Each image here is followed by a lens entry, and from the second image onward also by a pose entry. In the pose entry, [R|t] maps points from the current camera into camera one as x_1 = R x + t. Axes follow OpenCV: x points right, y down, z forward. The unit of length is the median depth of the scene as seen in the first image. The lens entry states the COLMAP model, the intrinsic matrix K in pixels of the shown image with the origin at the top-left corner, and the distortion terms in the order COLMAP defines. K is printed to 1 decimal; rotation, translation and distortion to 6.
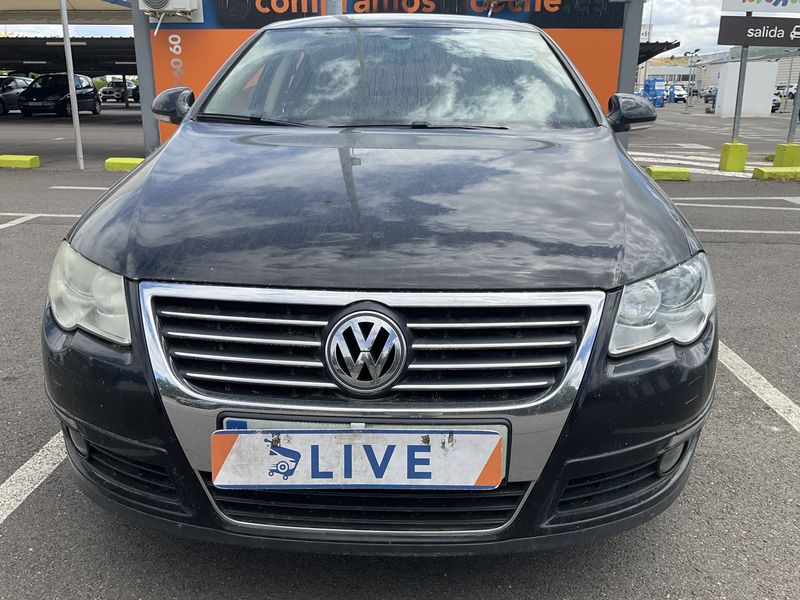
lens RADIAL K [[676.5, 0, 400.0], [0, 676.5, 300.0], [0, 0, 1]] dist [0.063876, -0.131036]
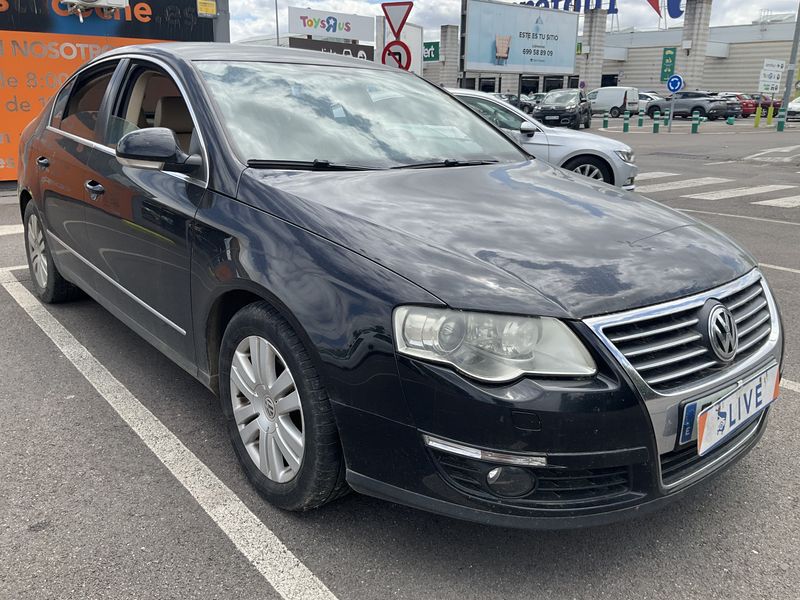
lens RADIAL K [[676.5, 0, 400.0], [0, 676.5, 300.0], [0, 0, 1]] dist [0.063876, -0.131036]
pose [[0.736117, -0.180250, 0.652412, -1.399705], [0.181013, 0.981206, 0.066853, -0.200263], [-0.652201, 0.068883, 0.754910, 0.332259]]
